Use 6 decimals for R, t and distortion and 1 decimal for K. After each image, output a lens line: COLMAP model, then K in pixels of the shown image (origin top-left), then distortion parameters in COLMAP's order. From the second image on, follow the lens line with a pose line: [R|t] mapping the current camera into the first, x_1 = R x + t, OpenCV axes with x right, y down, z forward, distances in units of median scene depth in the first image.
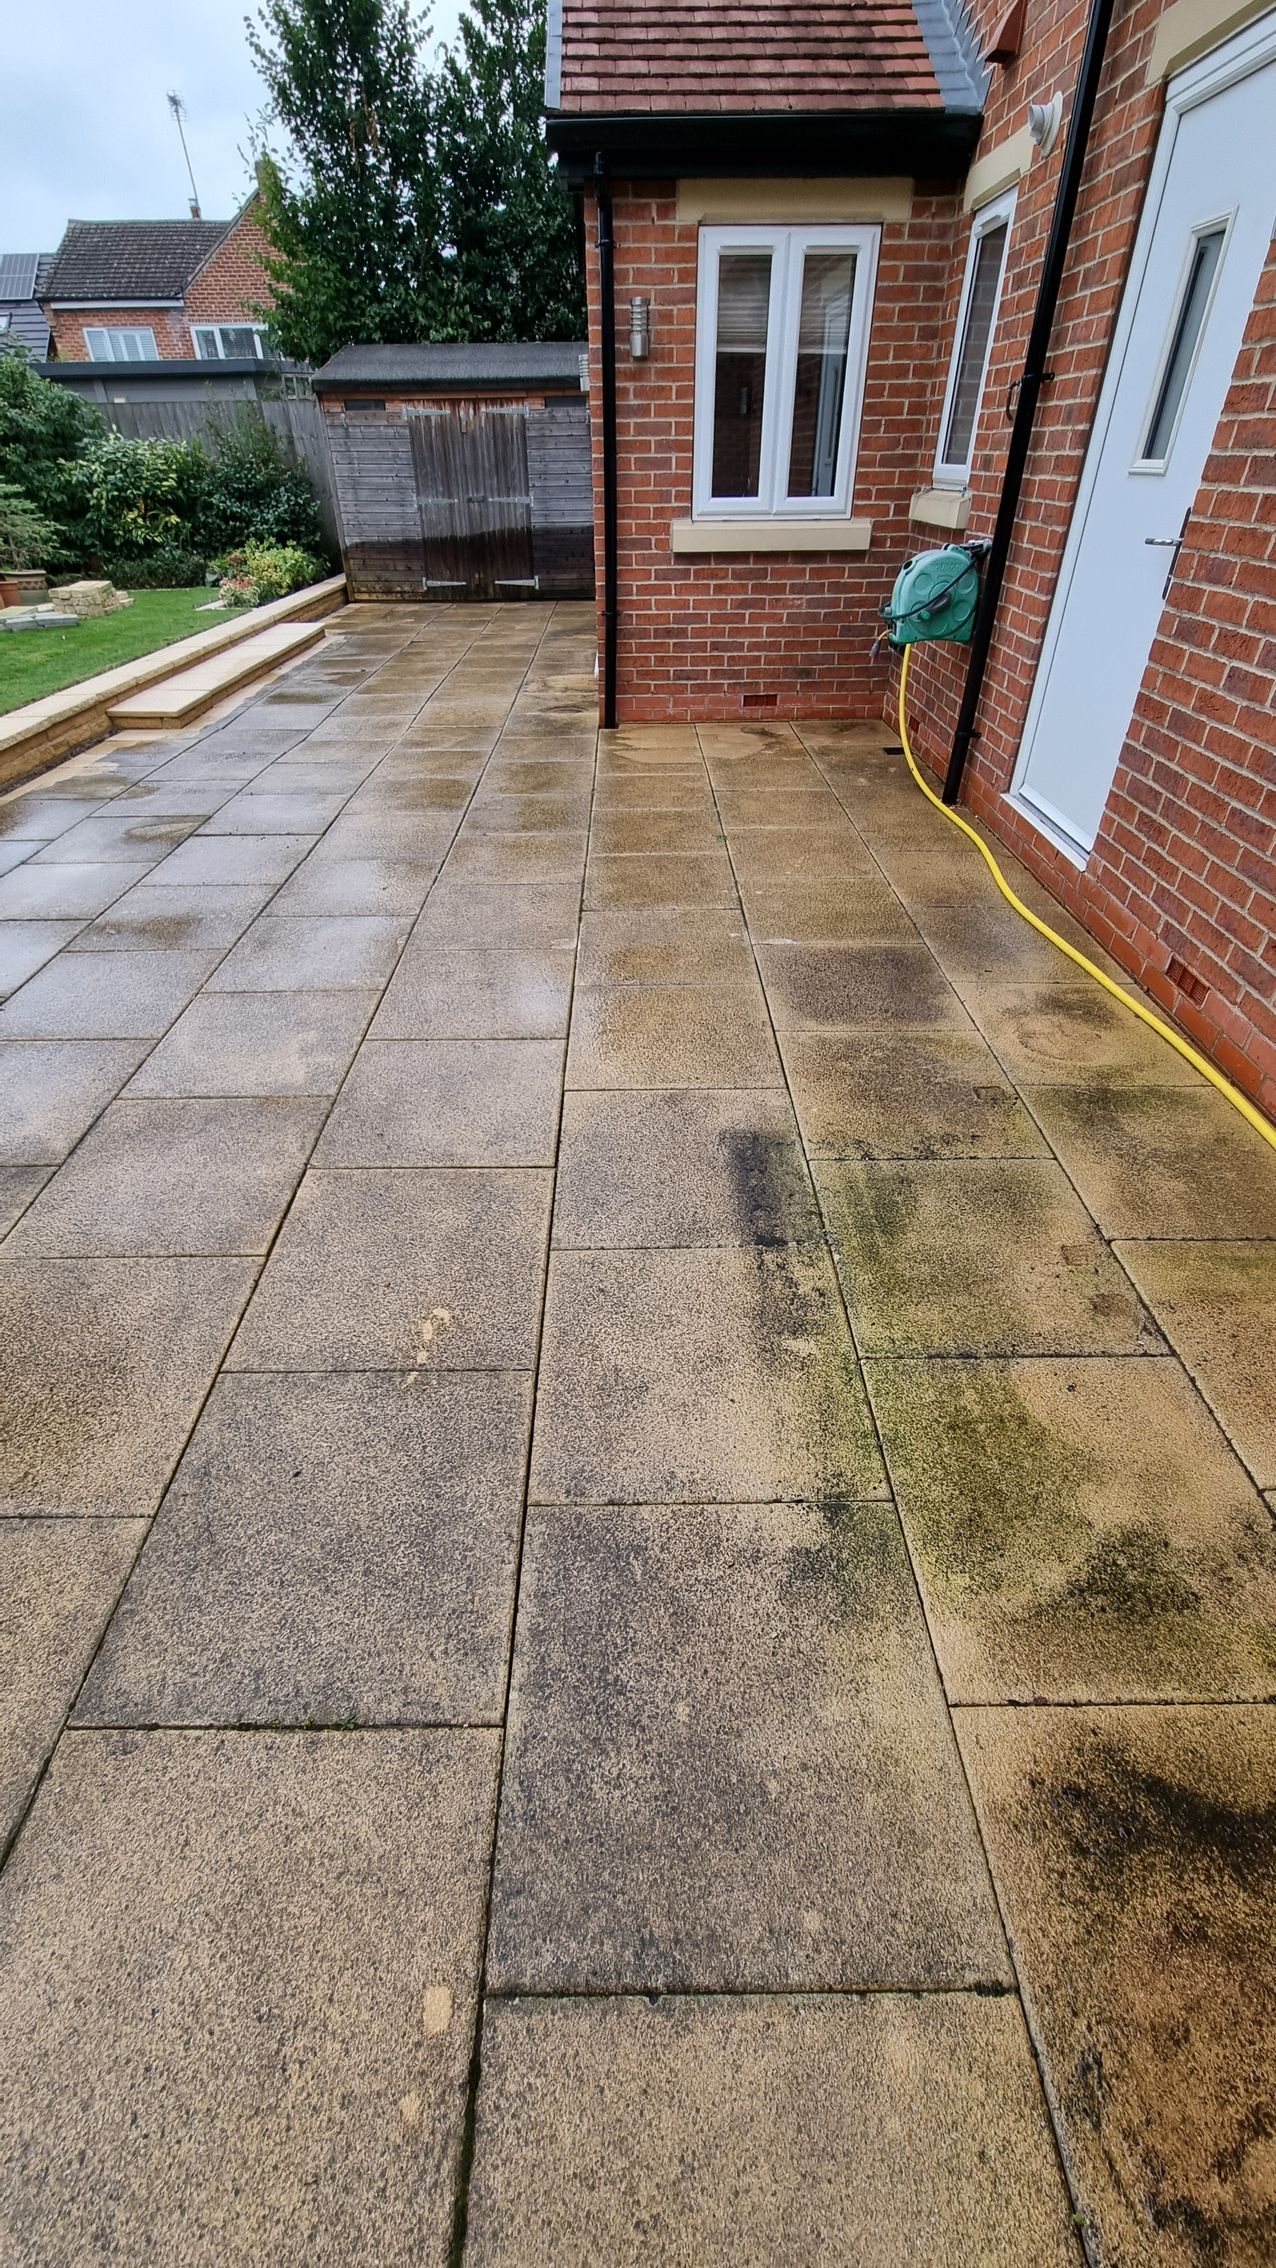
lens RADIAL K [[903.7, 0, 636.0], [0, 903.7, 1140.1], [0, 0, 1]] dist [-0.002579, -0.000611]
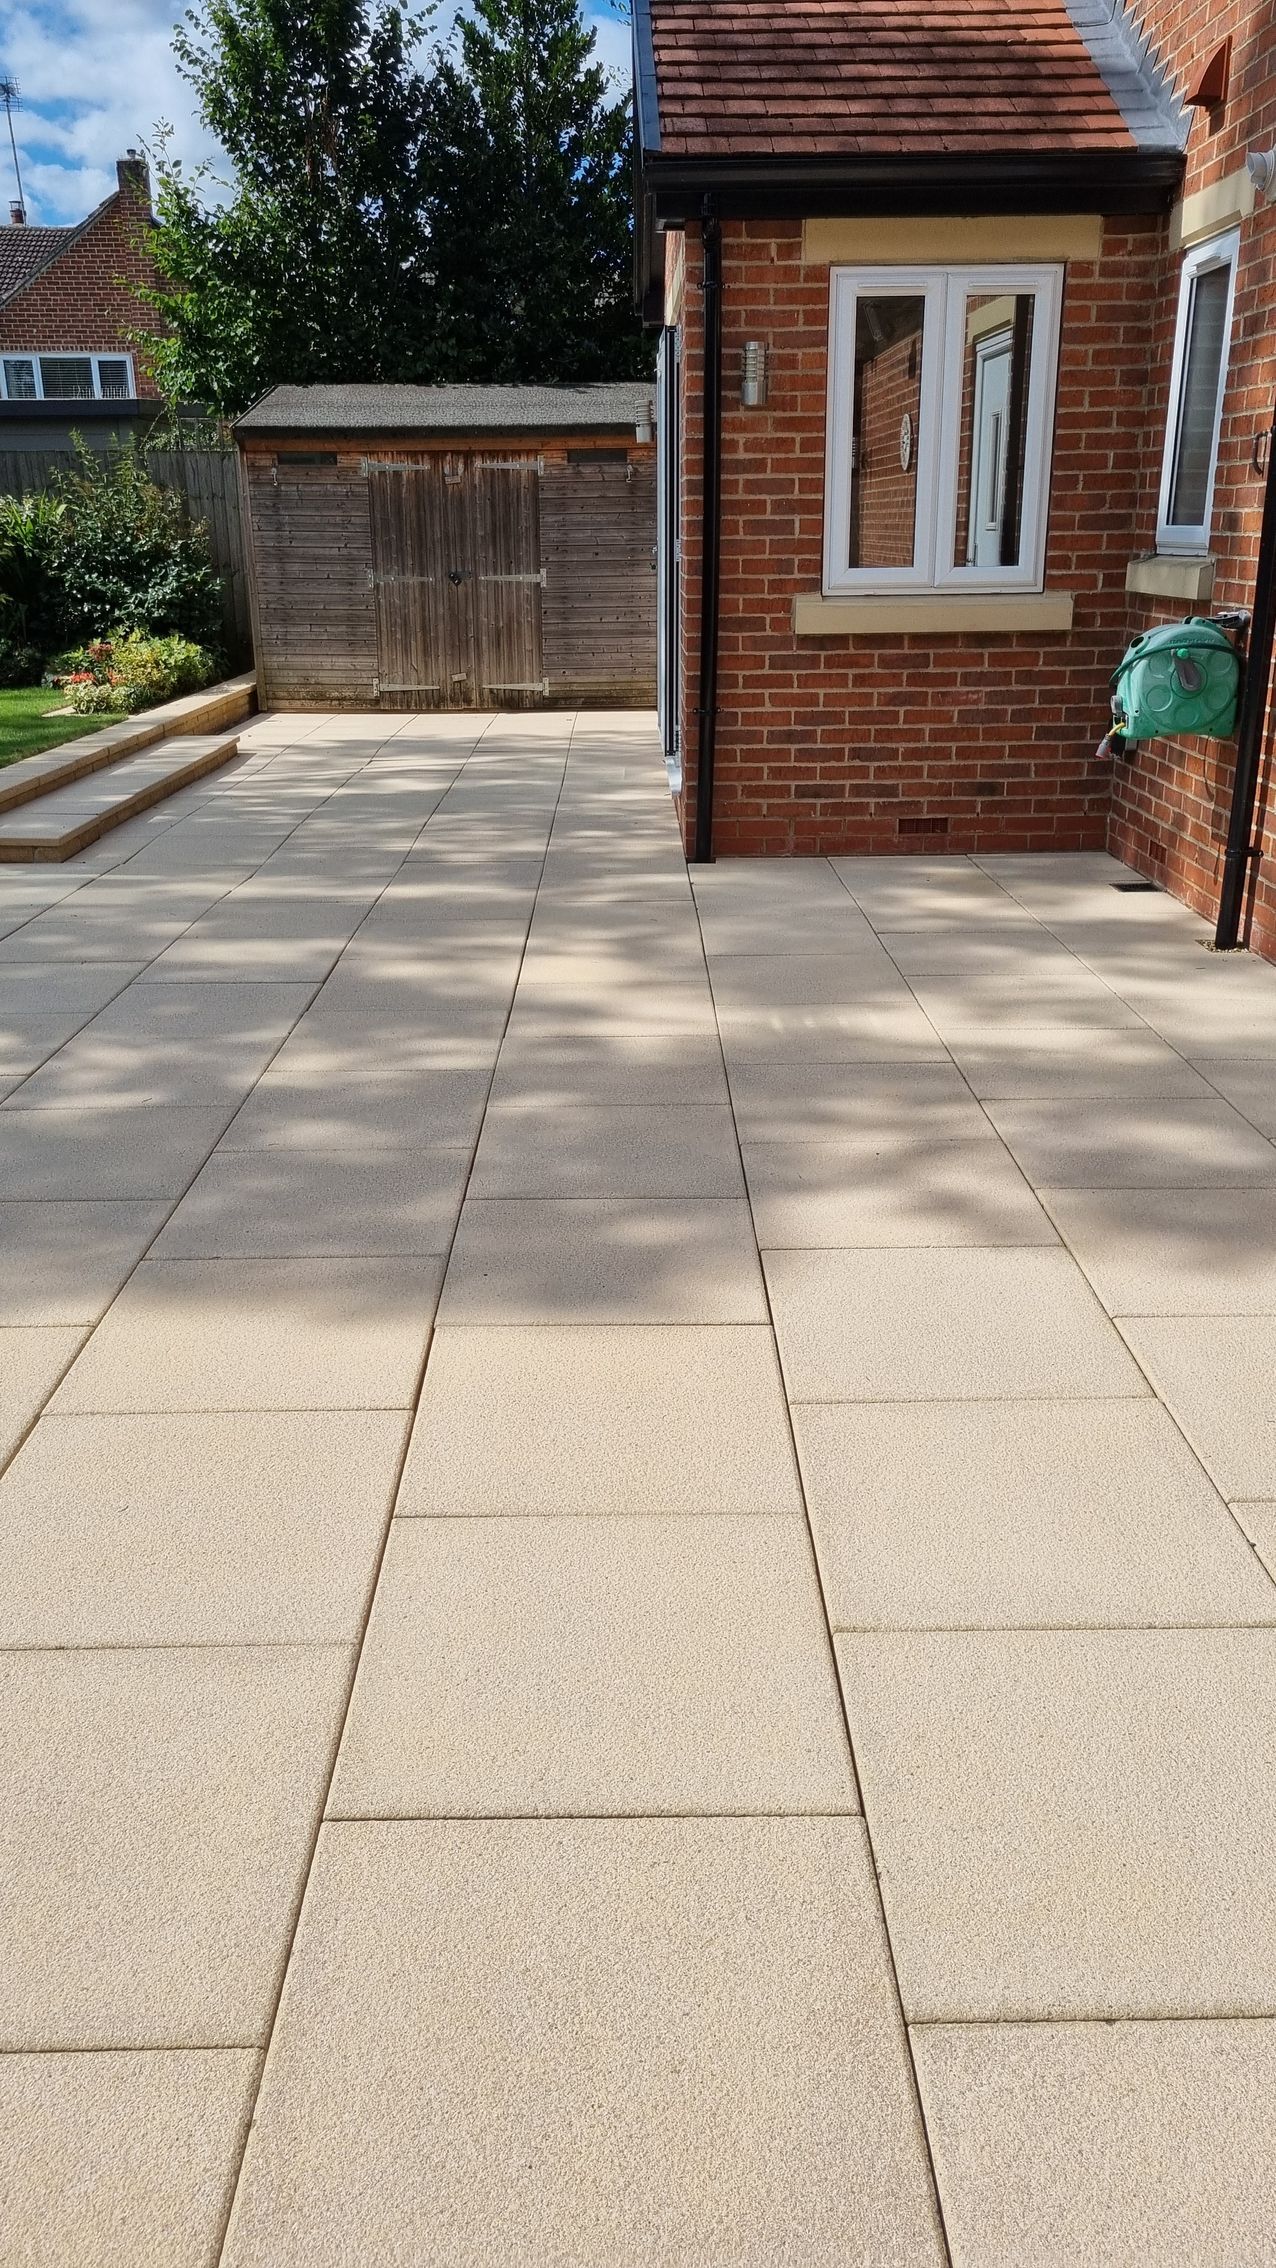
lens RADIAL K [[1719.3, 0, 638.6], [0, 1719.3, 1130.2], [0, 0, 1]] dist [0.032343, 0.001610]
pose [[0.999985, -0.001750, 0.005275, -0.088366], [0.003288, 0.951506, -0.307611, 0.134310], [-0.004481, 0.307624, 0.951497, -0.166836]]
